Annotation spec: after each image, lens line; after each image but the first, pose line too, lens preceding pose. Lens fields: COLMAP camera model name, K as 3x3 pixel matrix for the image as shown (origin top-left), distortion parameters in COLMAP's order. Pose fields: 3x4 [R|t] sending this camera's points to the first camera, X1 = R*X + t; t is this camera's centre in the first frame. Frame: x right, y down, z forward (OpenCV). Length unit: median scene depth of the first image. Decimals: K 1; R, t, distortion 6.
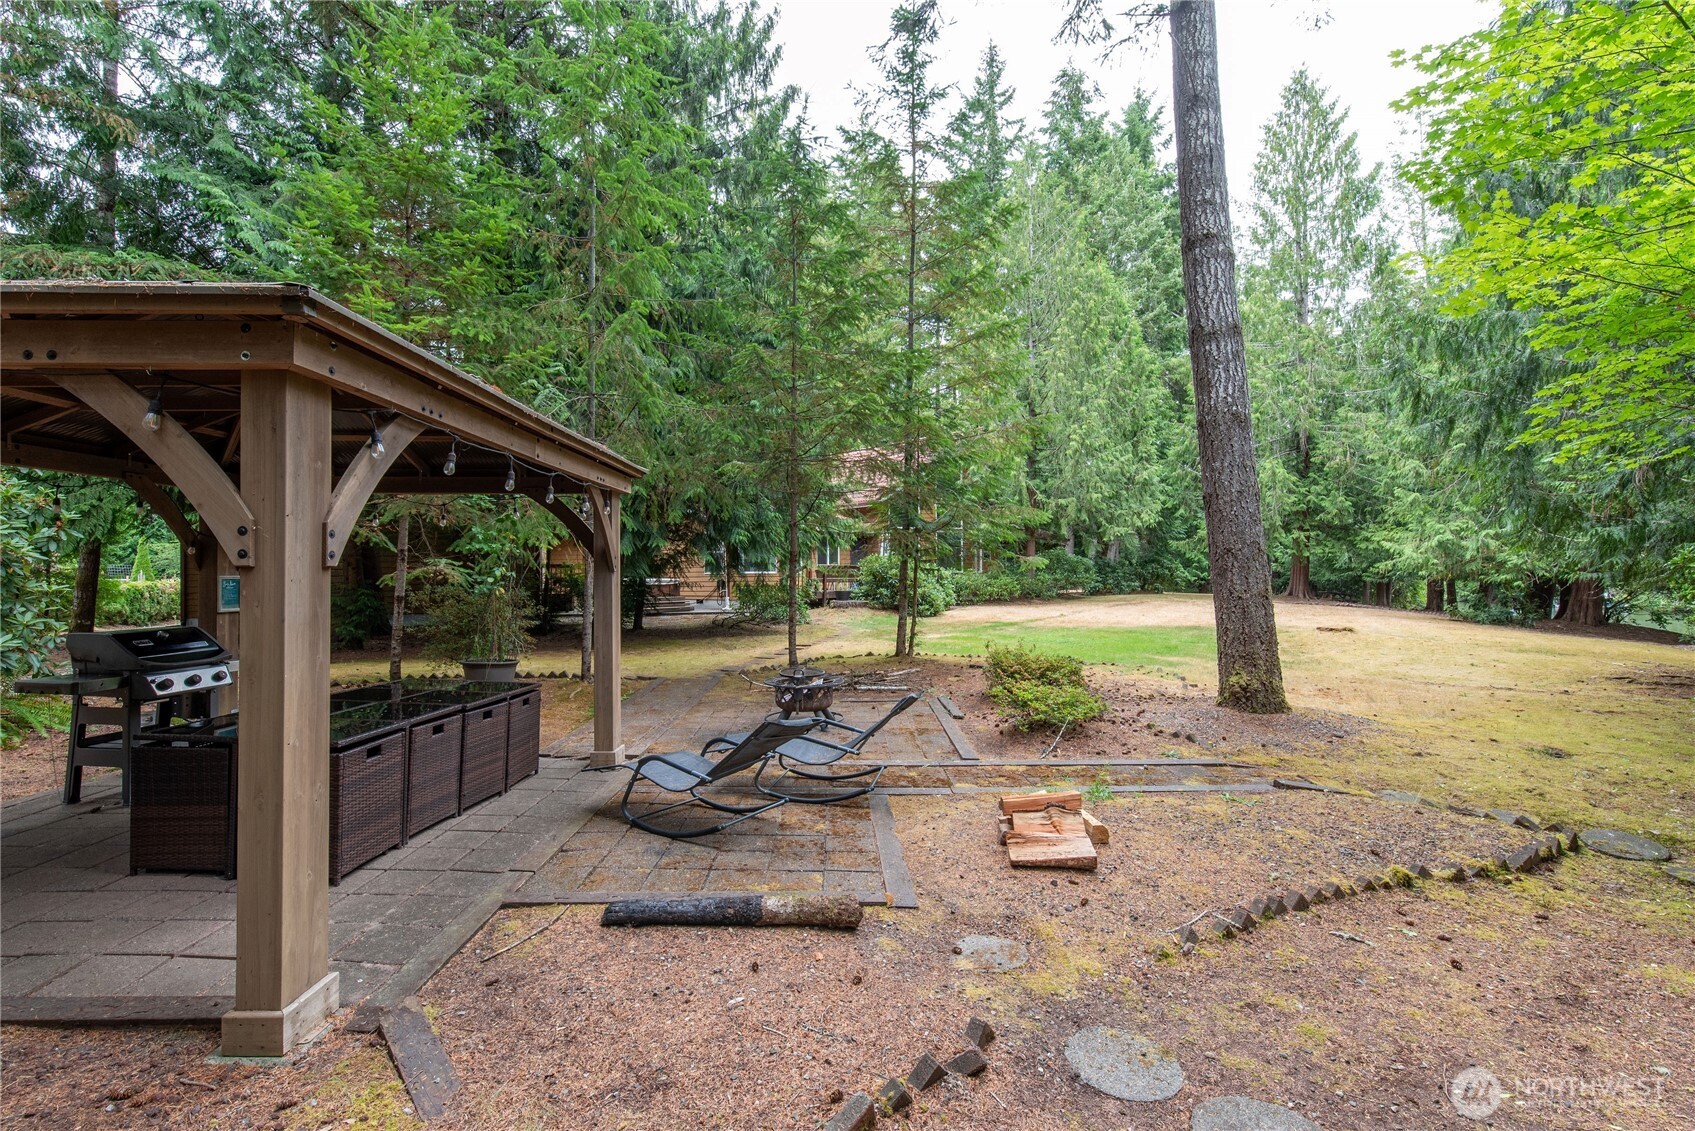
lens RADIAL K [[796.8, 0, 845.0], [0, 796.8, 569.2], [0, 0, 1]] dist [0.005757, -0.000482]
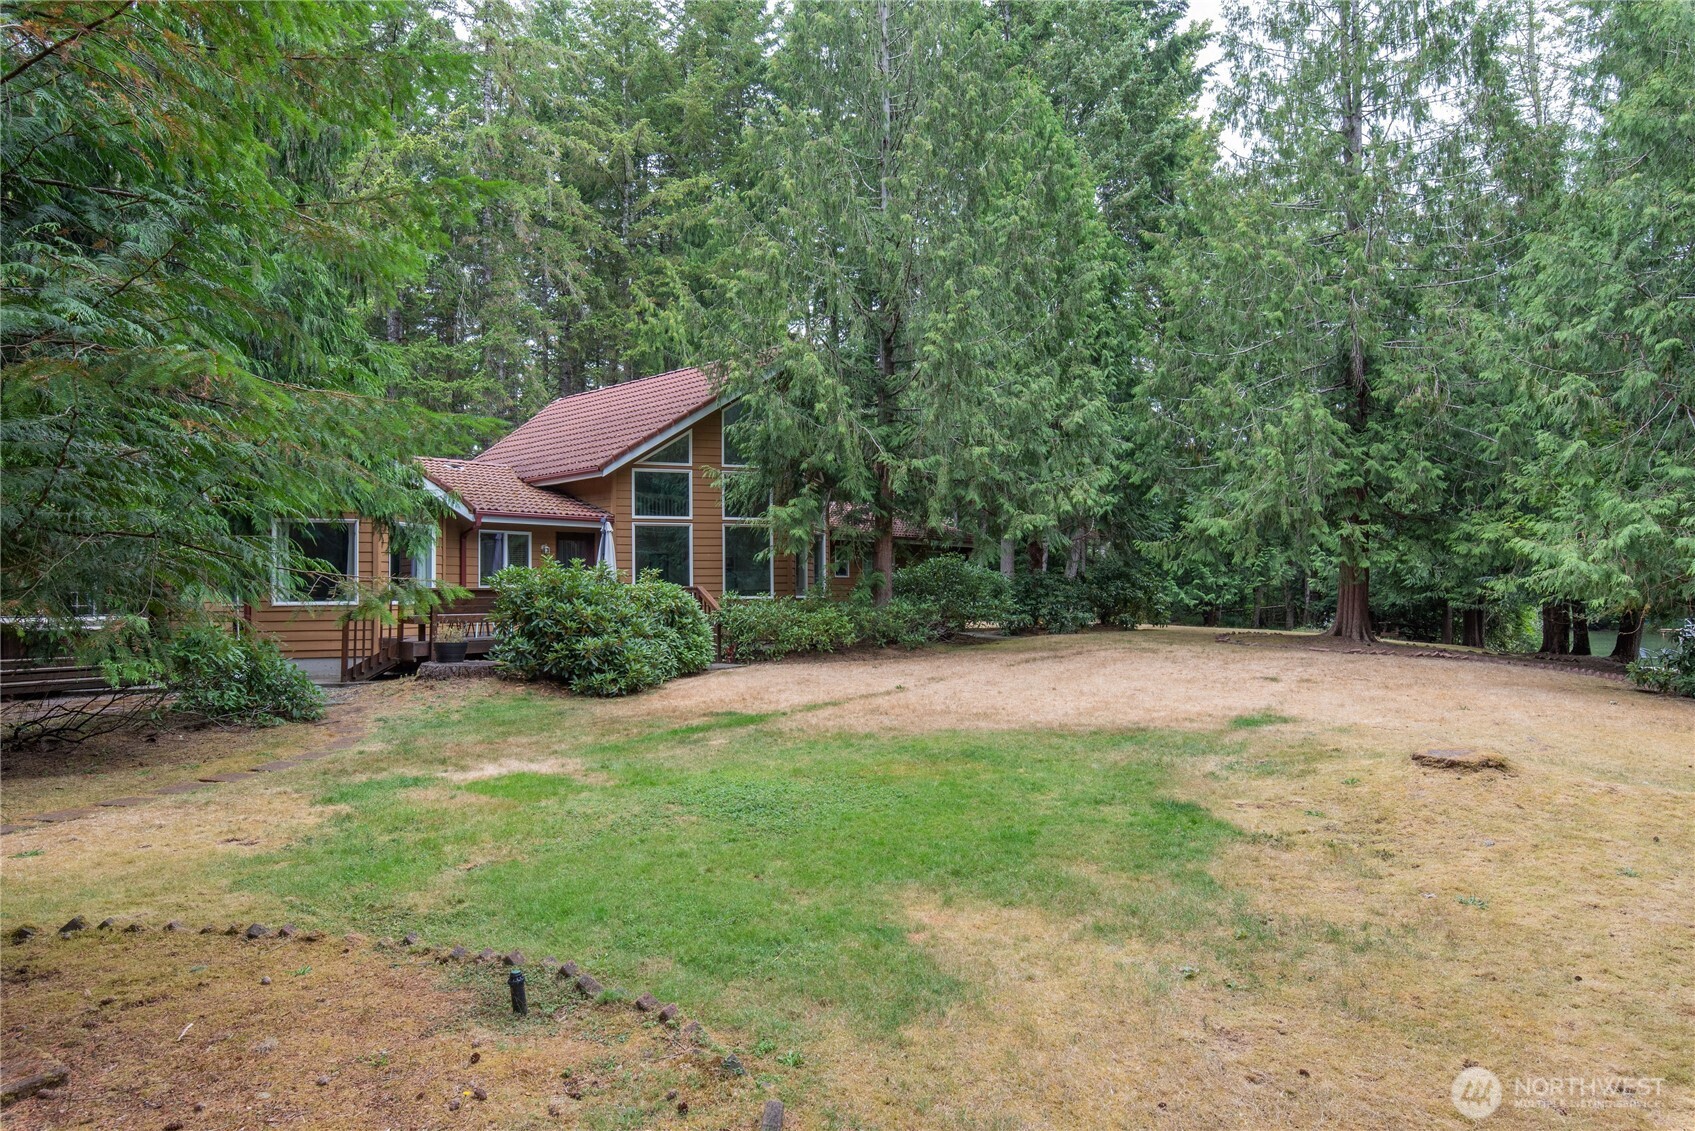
lens RADIAL K [[1047.2, 0, 849.8], [0, 1047.2, 567.9], [0, 0, 1]] dist [-0.005180, 0.004574]
pose [[0.997127, -0.002051, 0.075719, 0.157206], [0.003295, 0.999862, -0.016311, -0.005286], [-0.075675, 0.016514, 0.996996, 0.287342]]
